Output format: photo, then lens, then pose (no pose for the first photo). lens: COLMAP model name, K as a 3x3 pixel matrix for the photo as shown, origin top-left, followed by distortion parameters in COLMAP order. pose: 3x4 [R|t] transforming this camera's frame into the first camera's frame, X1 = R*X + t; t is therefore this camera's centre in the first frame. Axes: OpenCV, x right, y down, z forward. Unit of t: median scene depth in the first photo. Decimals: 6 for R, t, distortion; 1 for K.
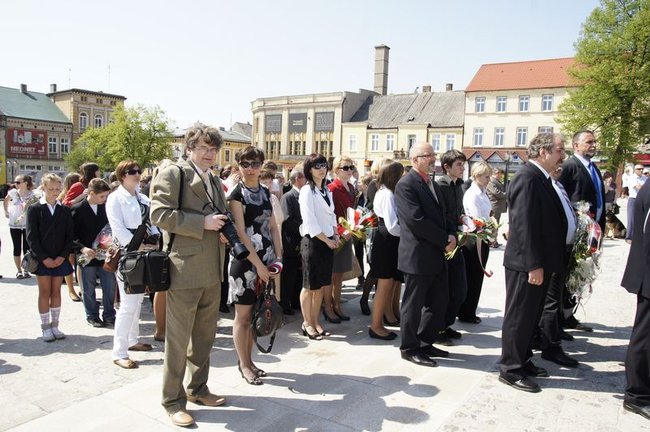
lens RADIAL K [[491.5, 0, 325.0], [0, 491.5, 216.0], [0, 0, 1]] dist [-0.138414, 0.128004]
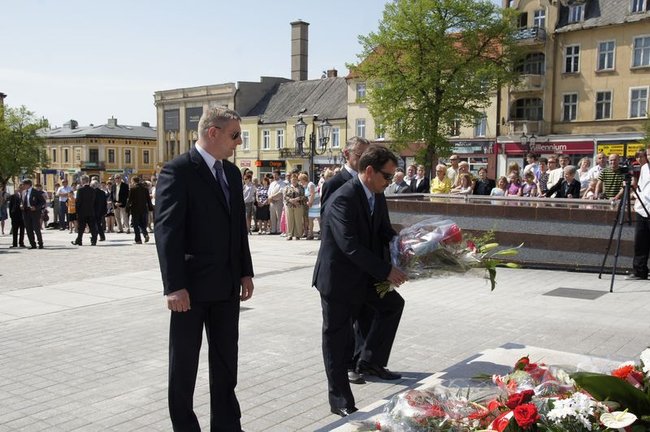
lens RADIAL K [[676.6, 0, 323.6], [0, 676.6, 216.8], [0, 0, 1]] dist [-0.028013, 0.215590]
pose [[0.994711, -0.026801, -0.099152, 0.296536], [0.025065, 0.999511, -0.018708, 0.013079], [0.099605, 0.016123, 0.994896, -0.181982]]
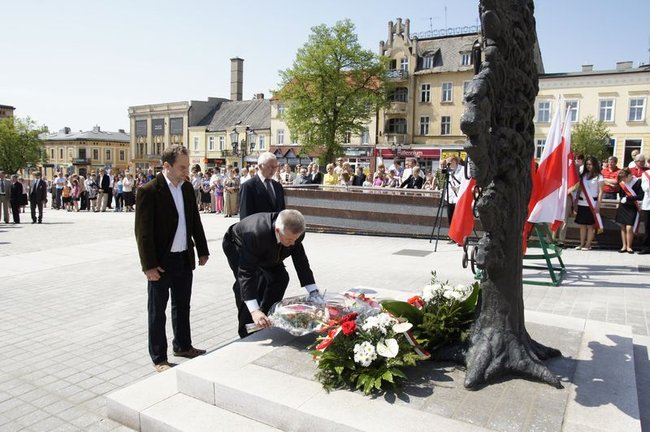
lens RADIAL K [[488.7, 0, 325.0], [0, 488.7, 216.0], [0, 0, 1]] dist [-0.136383, 0.117117]
pose [[0.998795, -0.023450, 0.043123, 0.299820], [0.022713, 0.999589, 0.017505, 0.012931], [-0.043516, -0.016504, 0.998916, -0.185916]]
